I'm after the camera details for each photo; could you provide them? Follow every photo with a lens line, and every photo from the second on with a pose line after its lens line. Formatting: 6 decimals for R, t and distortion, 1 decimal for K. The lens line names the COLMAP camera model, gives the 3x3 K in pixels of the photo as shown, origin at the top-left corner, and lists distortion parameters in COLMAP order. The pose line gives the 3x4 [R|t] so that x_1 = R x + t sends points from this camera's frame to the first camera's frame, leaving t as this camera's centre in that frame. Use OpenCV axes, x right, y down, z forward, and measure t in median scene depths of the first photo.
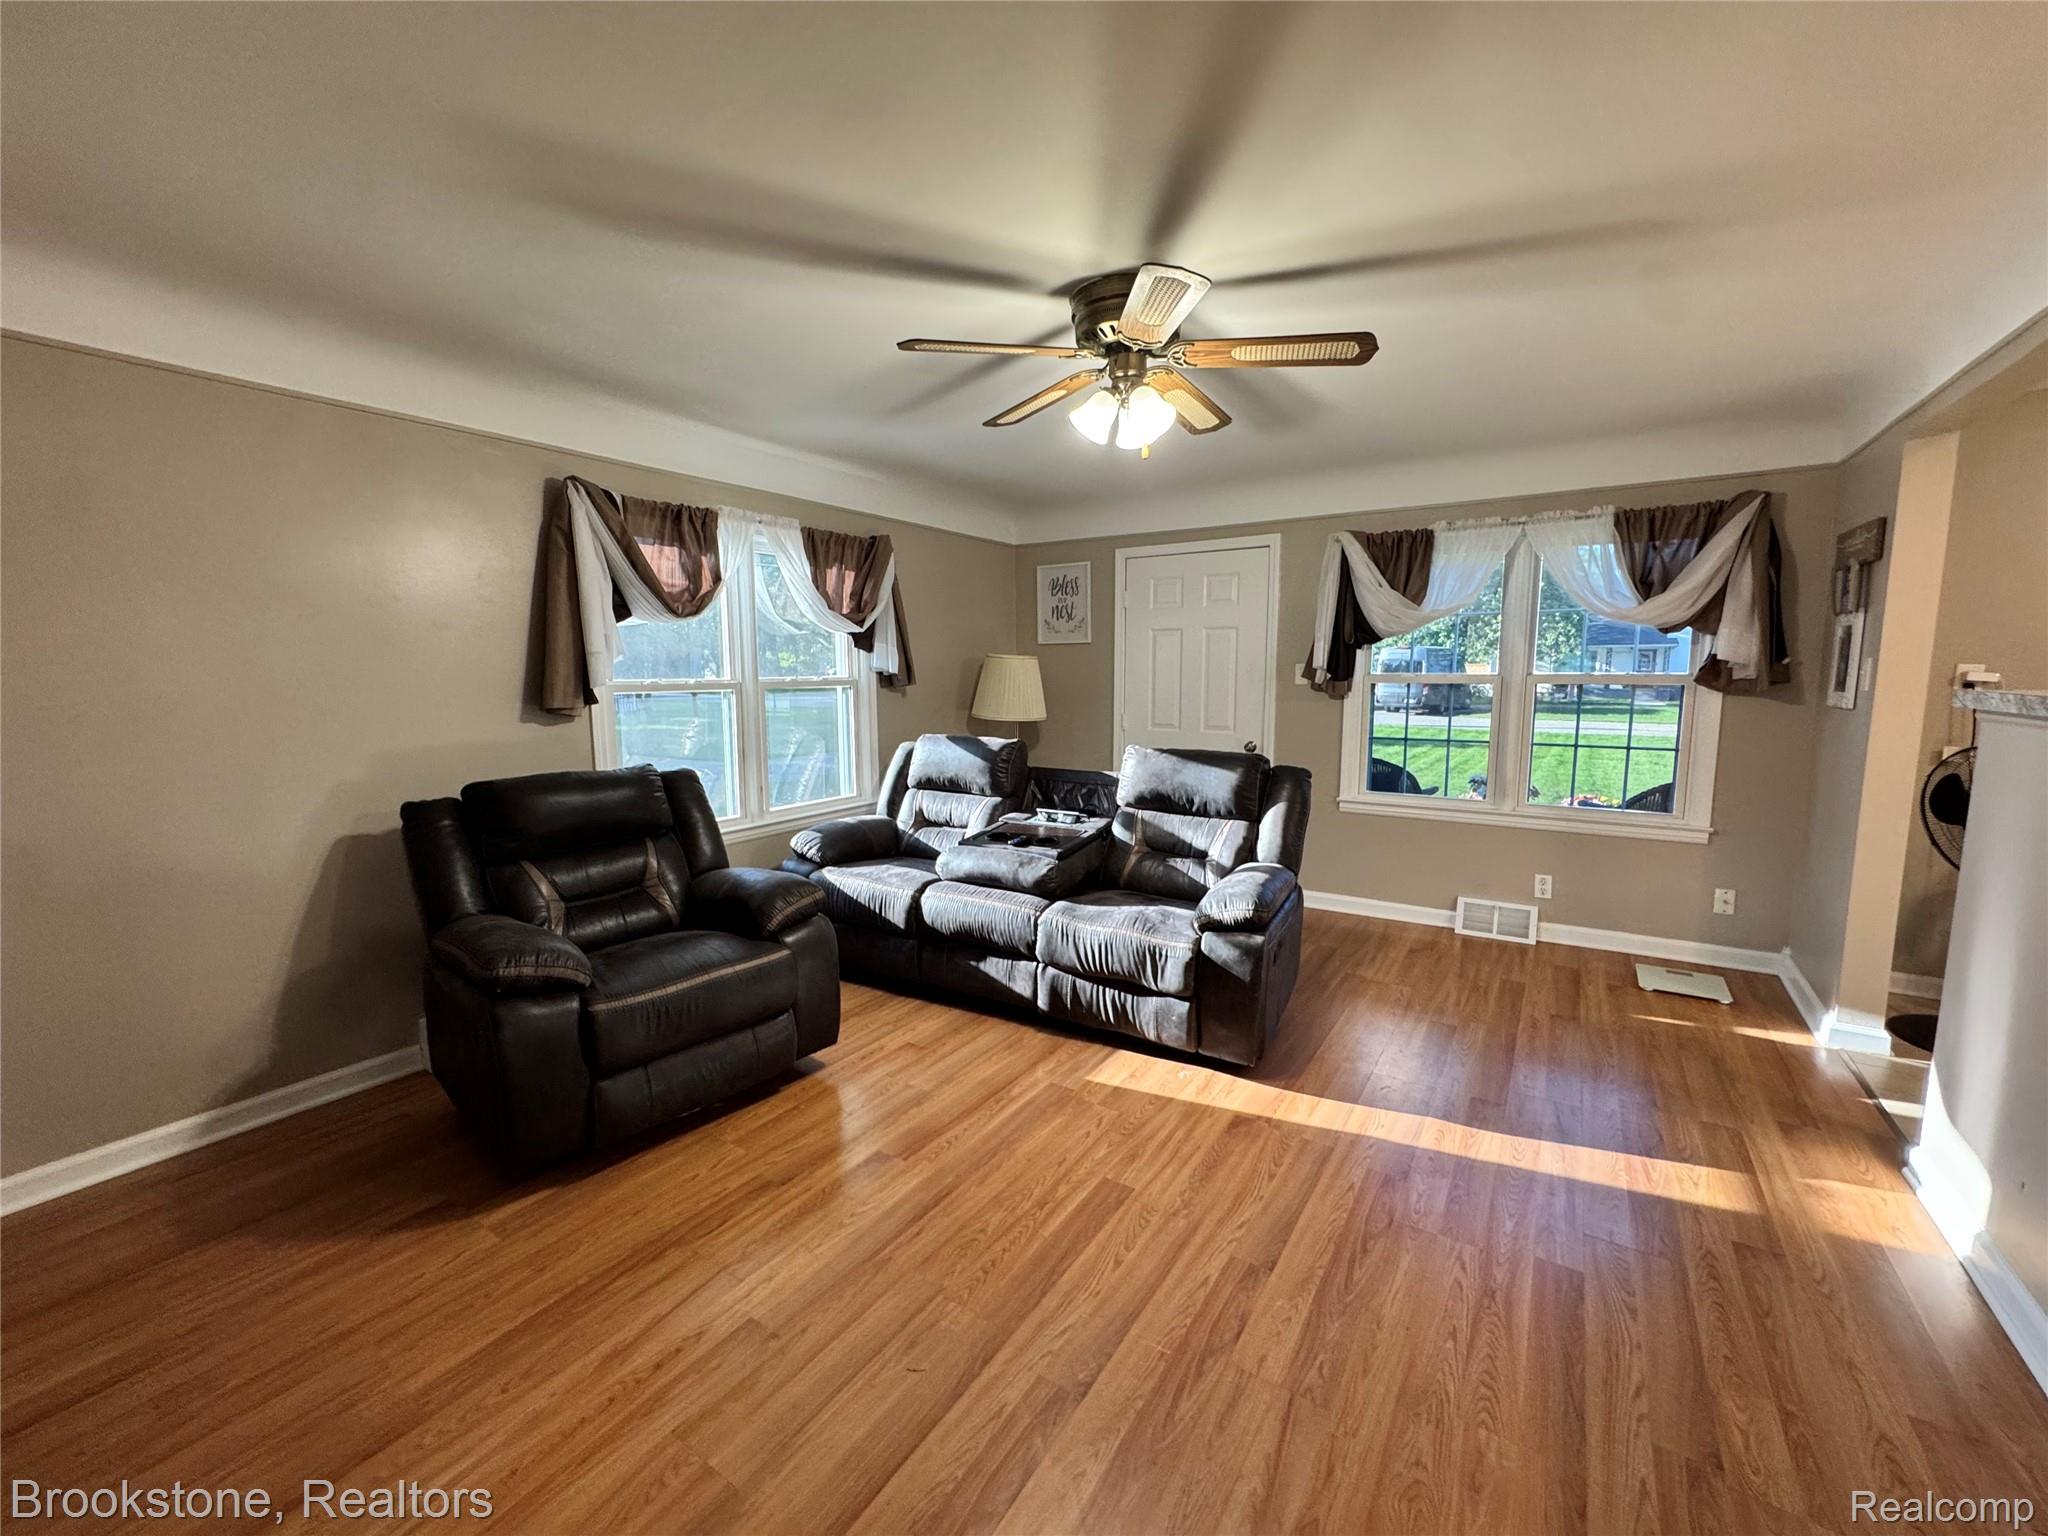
lens RADIAL K [[817.7, 0, 1023.9], [0, 817.7, 764.8], [0, 0, 1]] dist [-0.002419, 0.000207]
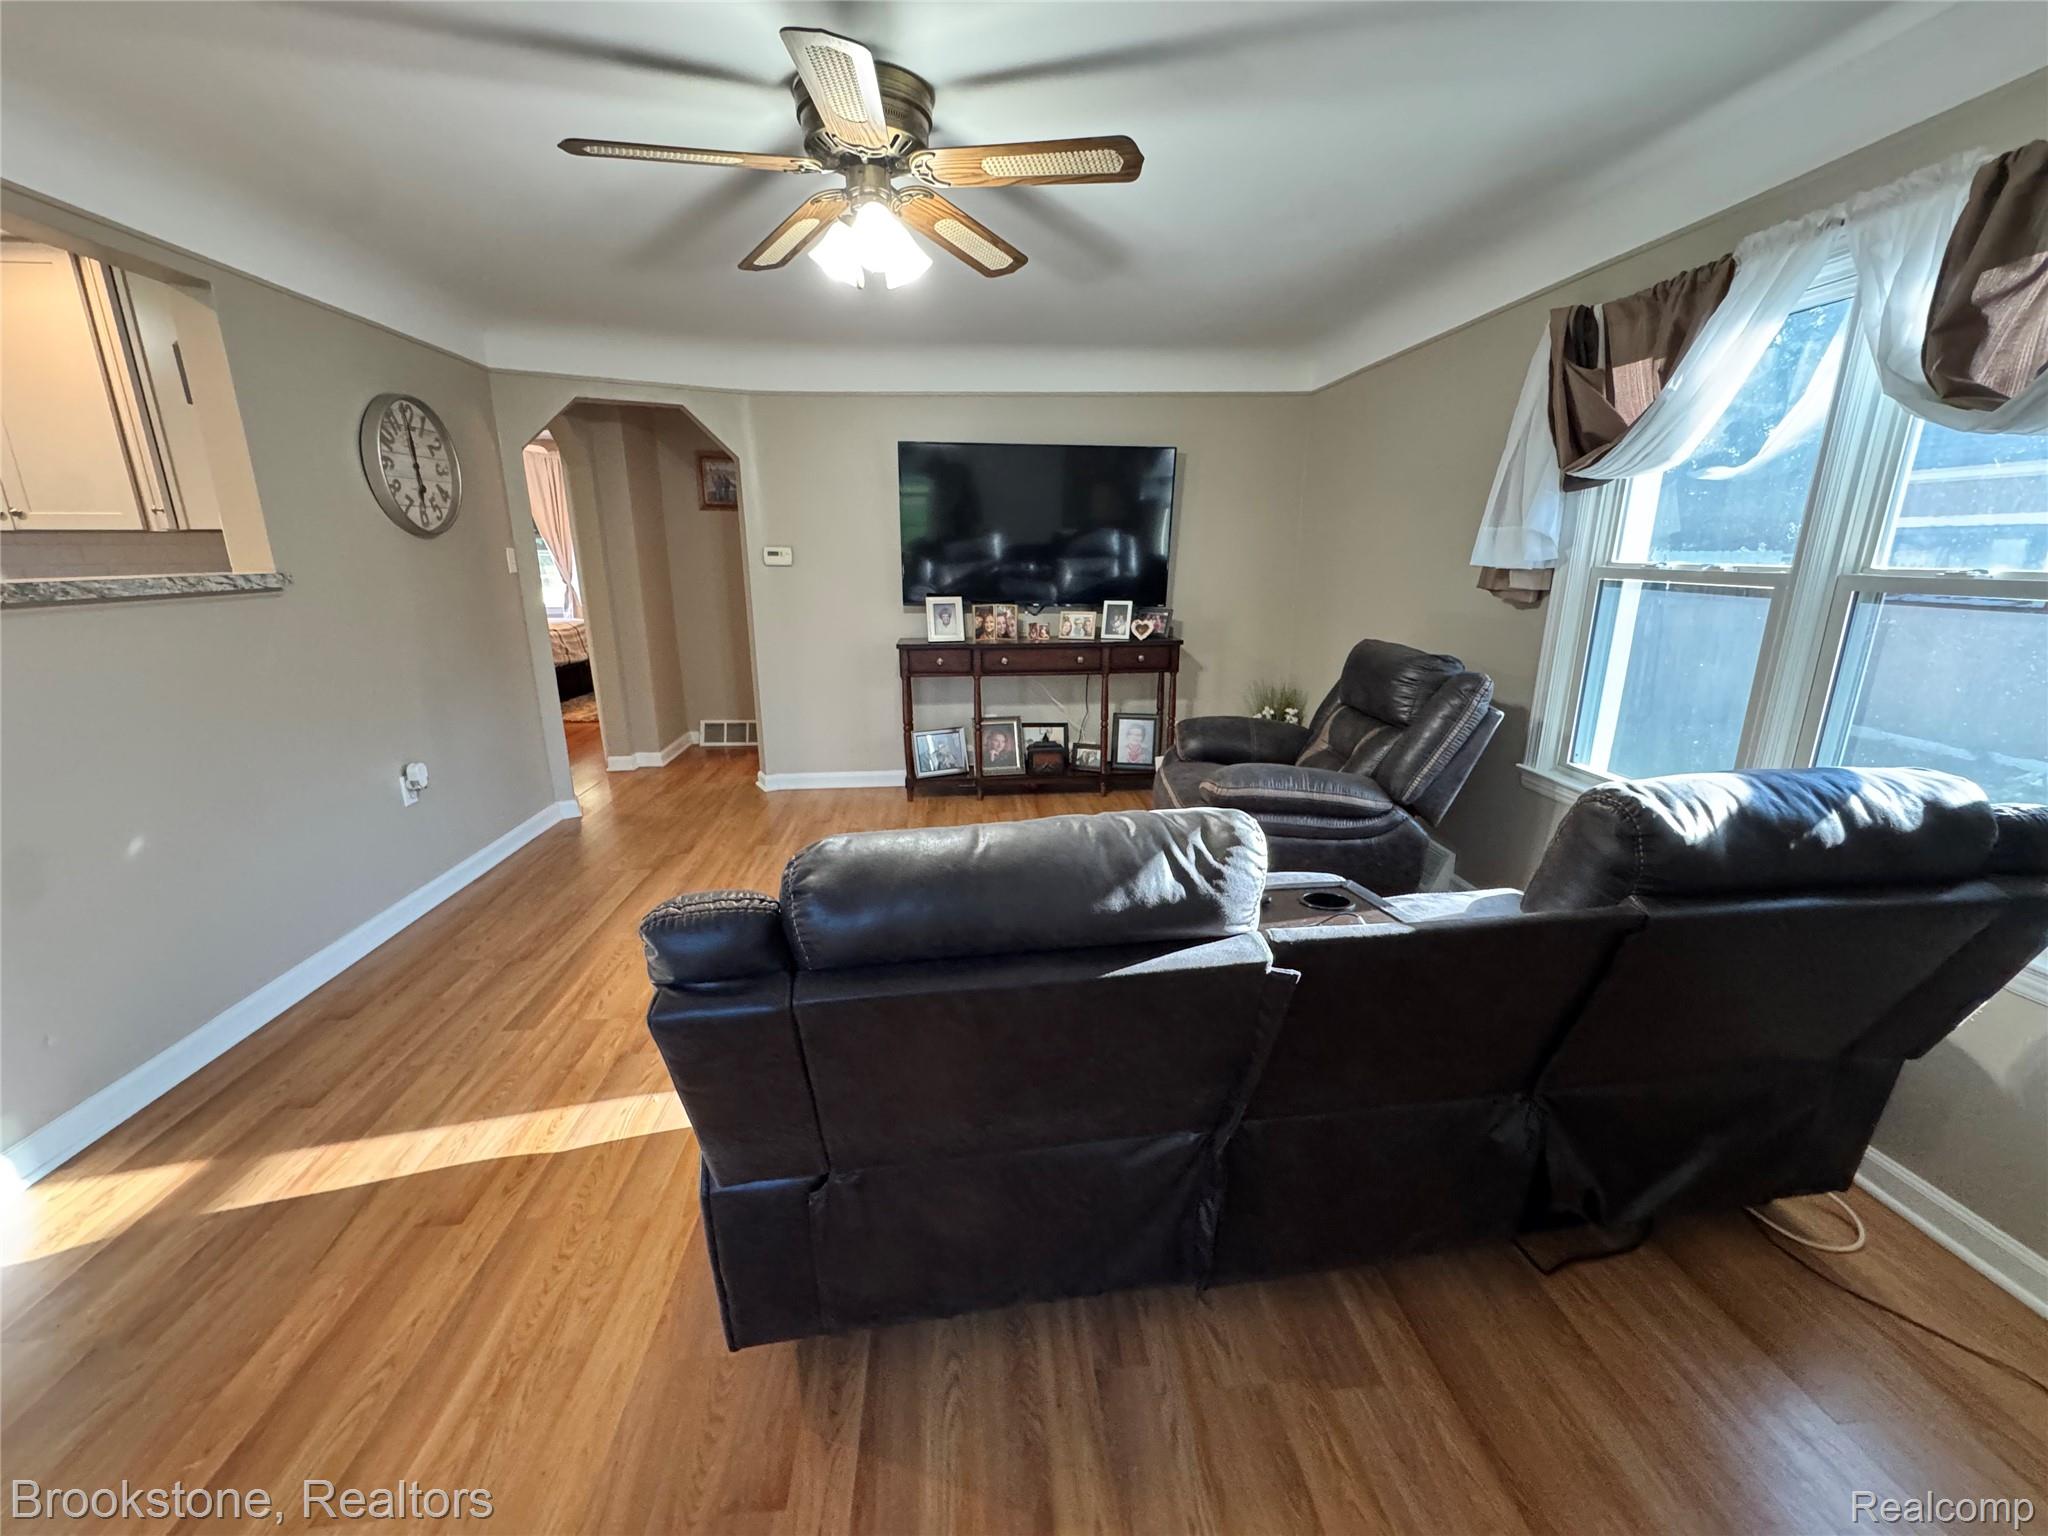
lens RADIAL K [[817.7, 0, 1019.6], [0, 817.7, 767.2], [0, 0, 1]] dist [-0.002419, 0.000207]
pose [[-0.781640, 0.168659, -0.600494, 0.668119], [-0.067943, 0.933995, 0.350767, -0.251636], [0.620018, 0.314973, -0.718588, 2.071506]]
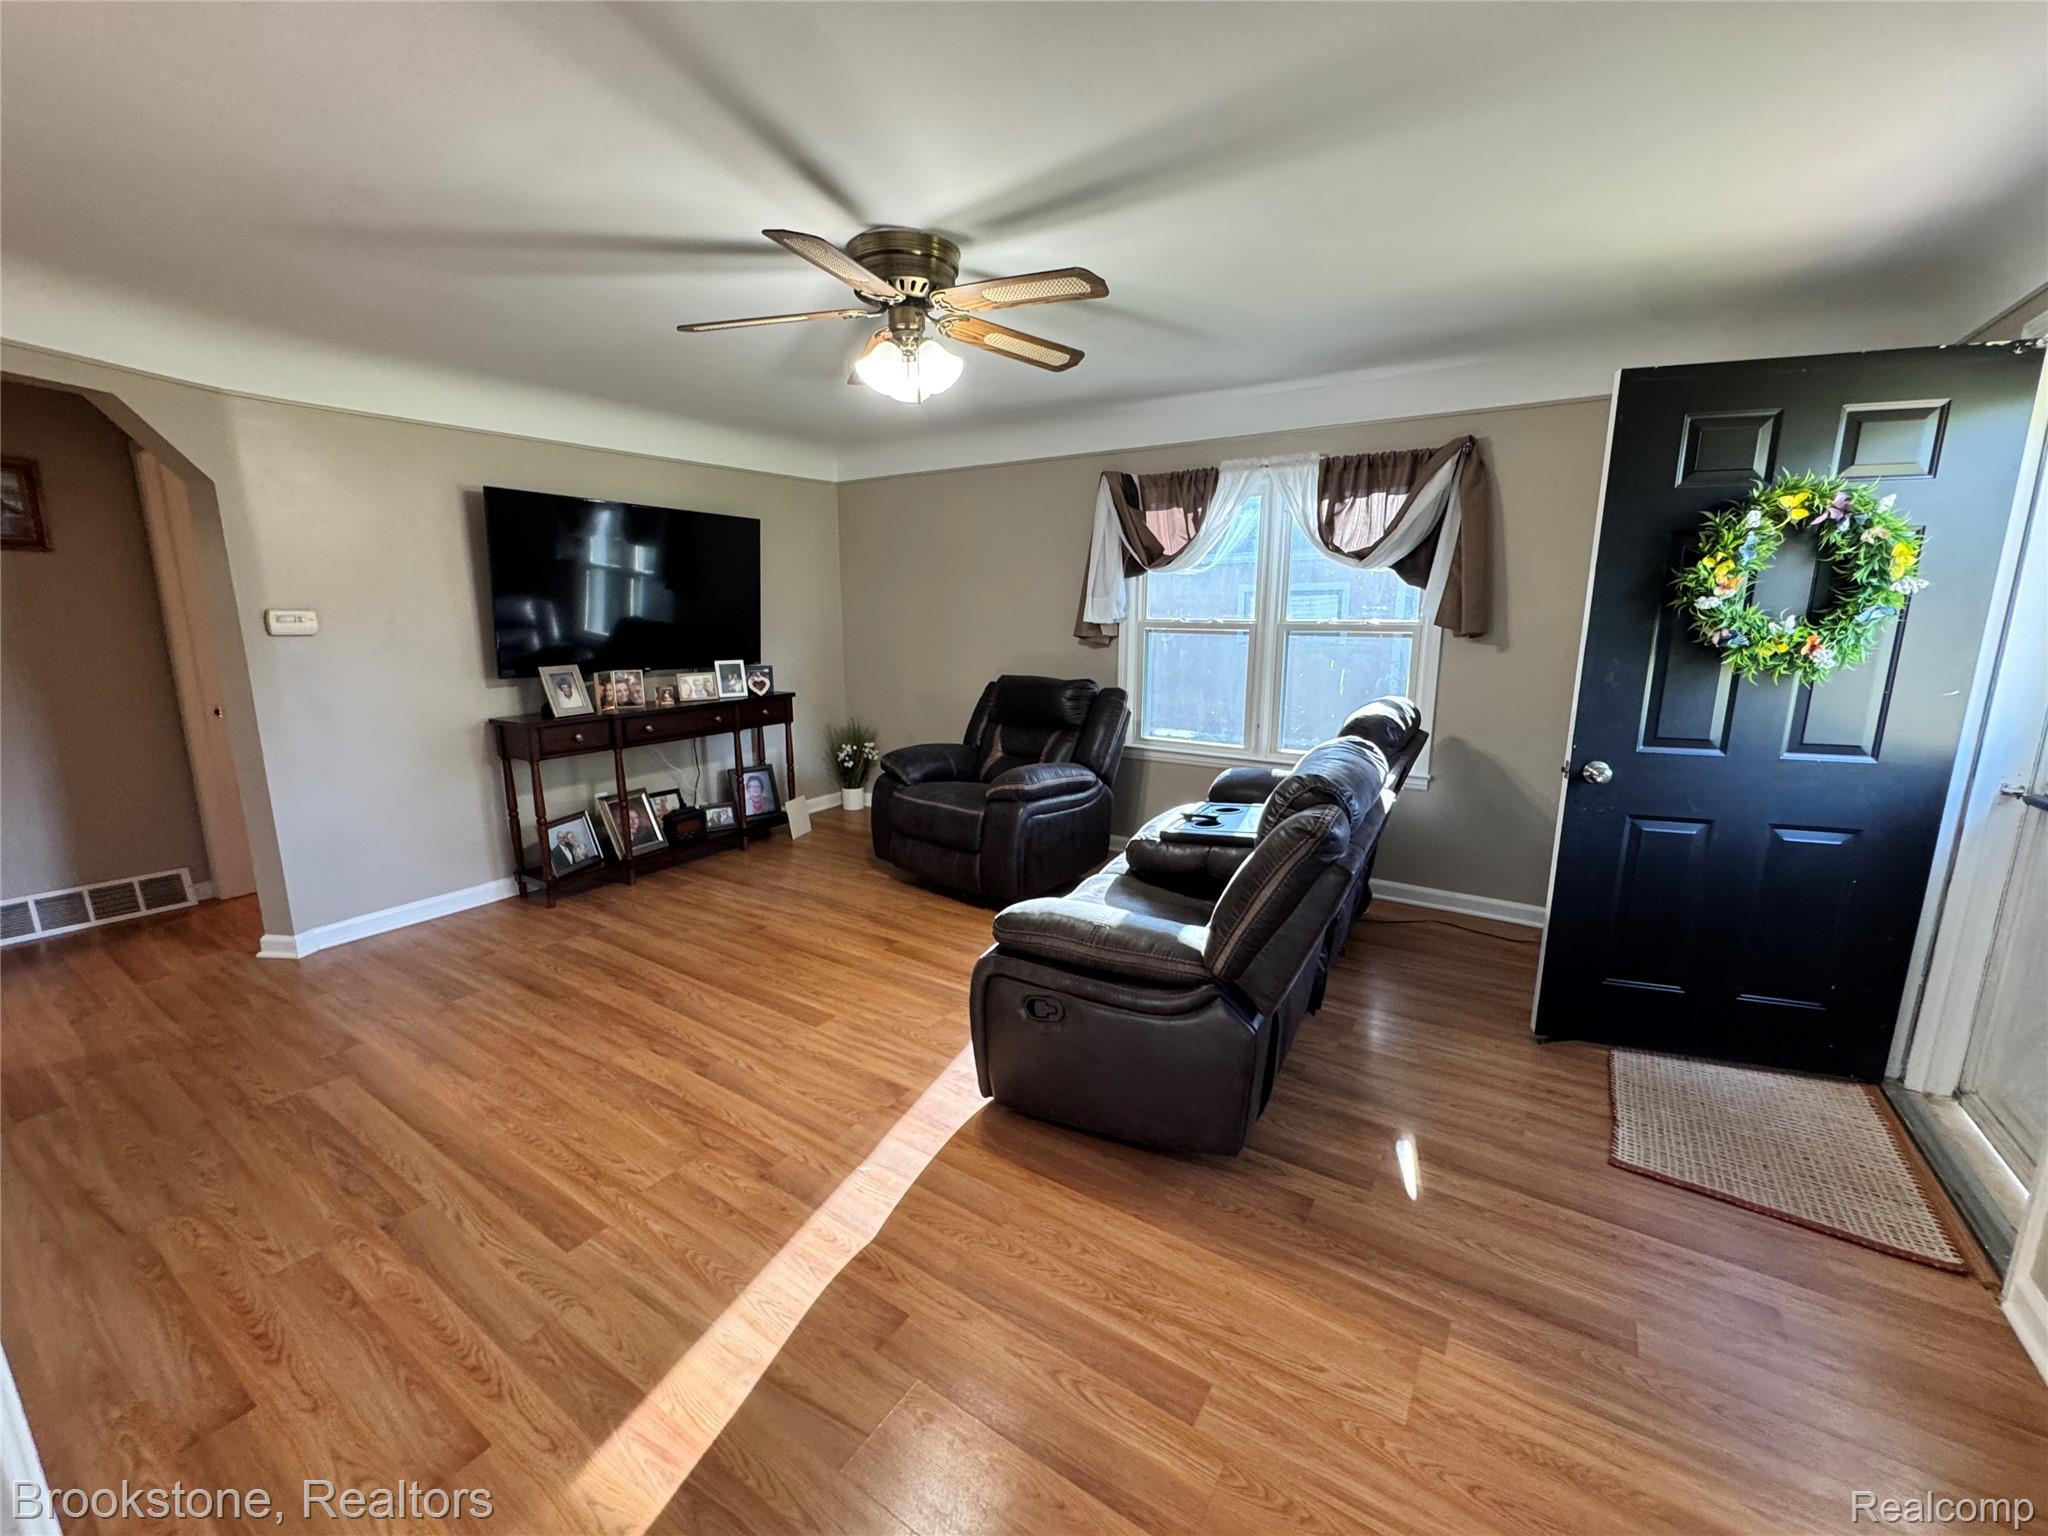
lens RADIAL K [[817.7, 0, 1030.8], [0, 817.7, 767.8], [0, 0, 1]] dist [-0.002419, 0.000207]
pose [[0.013815, 0.200397, -0.979617, 1.365157], [-0.119799, 0.972985, 0.197351, -0.173583], [0.992702, 0.114631, 0.037450, 1.290284]]
